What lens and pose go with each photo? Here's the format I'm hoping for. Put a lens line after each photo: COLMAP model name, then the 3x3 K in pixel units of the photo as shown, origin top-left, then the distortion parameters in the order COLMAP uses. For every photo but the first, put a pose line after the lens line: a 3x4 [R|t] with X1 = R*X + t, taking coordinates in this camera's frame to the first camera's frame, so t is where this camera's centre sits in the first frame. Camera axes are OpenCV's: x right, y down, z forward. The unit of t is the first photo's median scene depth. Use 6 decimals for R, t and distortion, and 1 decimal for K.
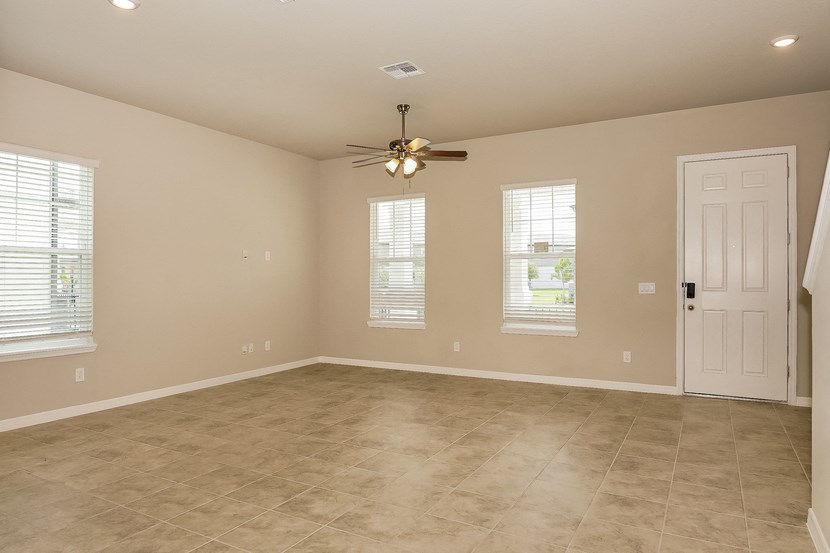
lens RADIAL K [[504.9, 0, 415.0], [0, 504.9, 276.5], [0, 0, 1]] dist [-0.025213, -0.000768]
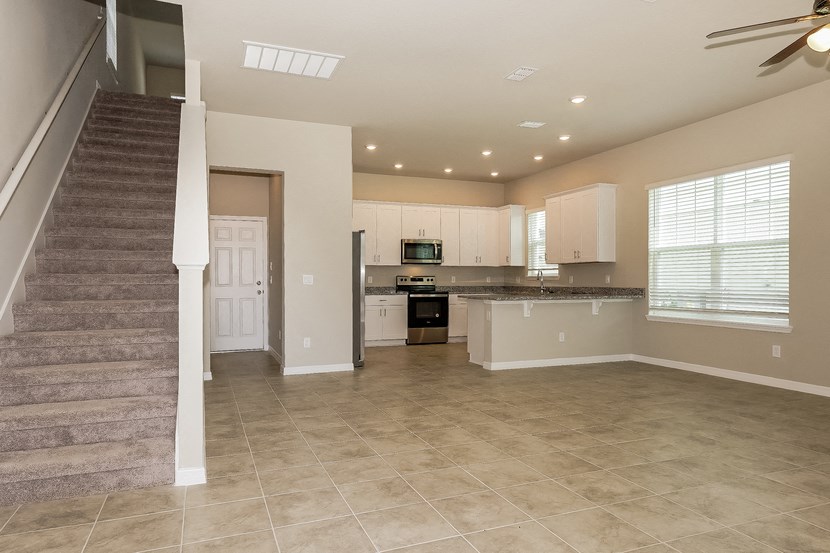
lens RADIAL K [[504.9, 0, 415.0], [0, 504.9, 276.5], [0, 0, 1]] dist [-0.025213, -0.000768]
pose [[-0.596872, -0.002598, -0.802332, 0.979844], [0.002993, 0.999981, -0.005465, 0.045353], [0.802331, -0.005663, -0.596852, 1.413647]]
